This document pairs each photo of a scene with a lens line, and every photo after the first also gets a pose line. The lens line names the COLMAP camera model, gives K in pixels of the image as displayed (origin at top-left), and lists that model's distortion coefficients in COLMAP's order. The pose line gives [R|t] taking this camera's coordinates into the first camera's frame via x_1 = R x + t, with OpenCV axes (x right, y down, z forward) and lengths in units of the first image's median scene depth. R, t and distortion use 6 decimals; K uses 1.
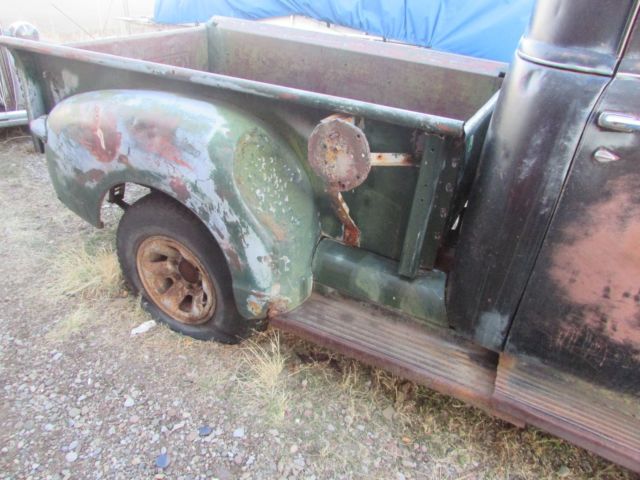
lens RADIAL K [[454.6, 0, 309.7], [0, 454.6, 237.1], [0, 0, 1]] dist [-0.025824, 0.004455]
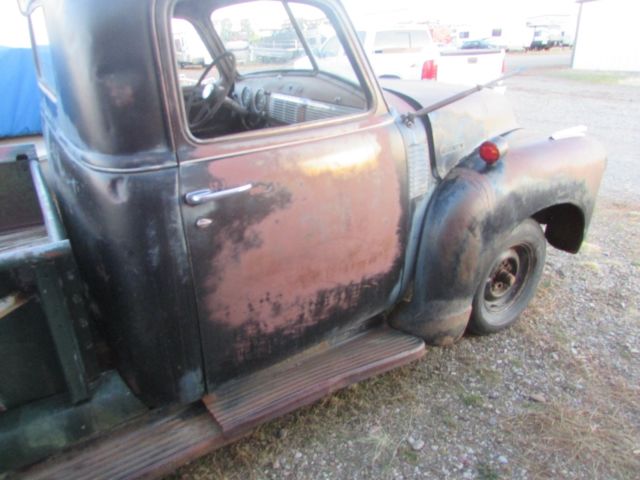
lens RADIAL K [[454.6, 0, 319.7], [0, 454.6, 244.2], [0, 0, 1]] dist [-0.025824, 0.004455]
pose [[0.470844, -0.443158, 0.762835, -0.142714], [0.475731, 0.855729, 0.203489, -0.168924], [-0.742958, 0.267092, 0.613739, -0.012106]]
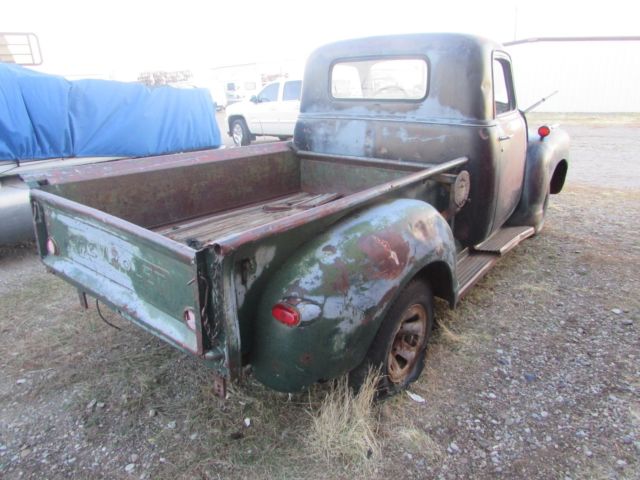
lens RADIAL K [[454.6, 0, 319.5], [0, 454.6, 240.4], [0, 0, 1]] dist [-0.025824, 0.004455]
pose [[0.170196, -0.391036, 0.904502, -1.857264], [0.503971, 0.823309, 0.261104, -0.796298], [-0.846786, 0.411404, 0.337195, 0.913789]]
